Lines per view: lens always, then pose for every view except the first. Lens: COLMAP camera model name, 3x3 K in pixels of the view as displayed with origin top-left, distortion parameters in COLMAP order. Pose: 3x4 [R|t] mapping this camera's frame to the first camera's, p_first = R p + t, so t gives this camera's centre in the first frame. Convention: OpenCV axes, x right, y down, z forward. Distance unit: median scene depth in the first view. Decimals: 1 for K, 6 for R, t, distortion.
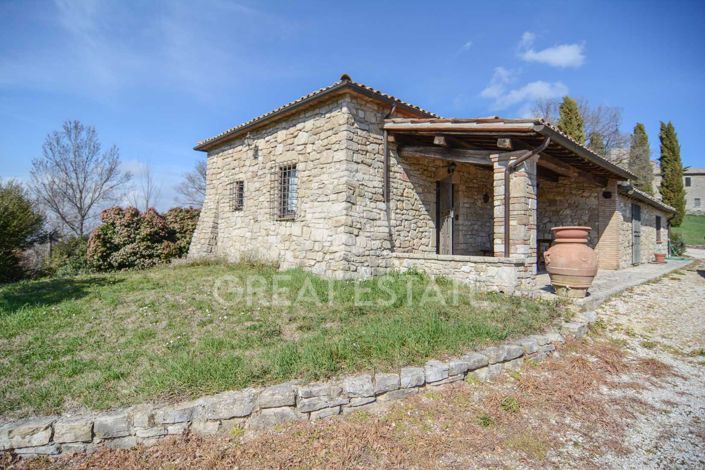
lens RADIAL K [[376.4, 0, 352.5], [0, 376.4, 235.0], [0, 0, 1]] dist [-0.003375, -0.001578]
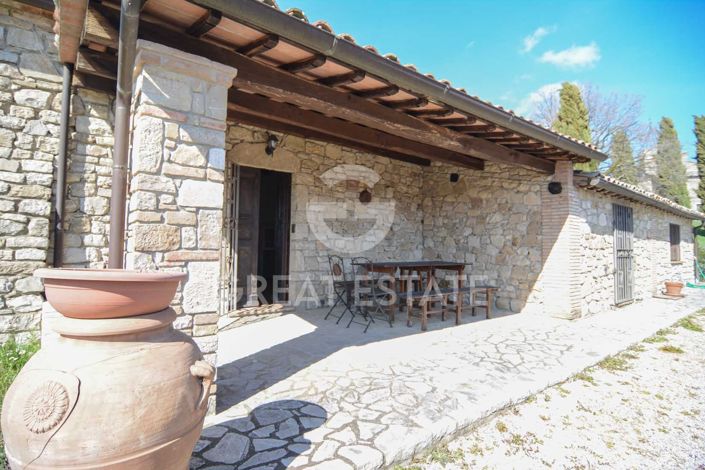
lens RADIAL K [[378.6, 0, 347.9], [0, 378.6, 225.8], [0, 0, 1]] dist [-0.004595, -0.012862]
pose [[0.996652, -0.005018, -0.081609, 0.375887], [0.000815, 0.998675, -0.051455, -0.017653], [0.081760, 0.051216, 0.995335, 0.369570]]
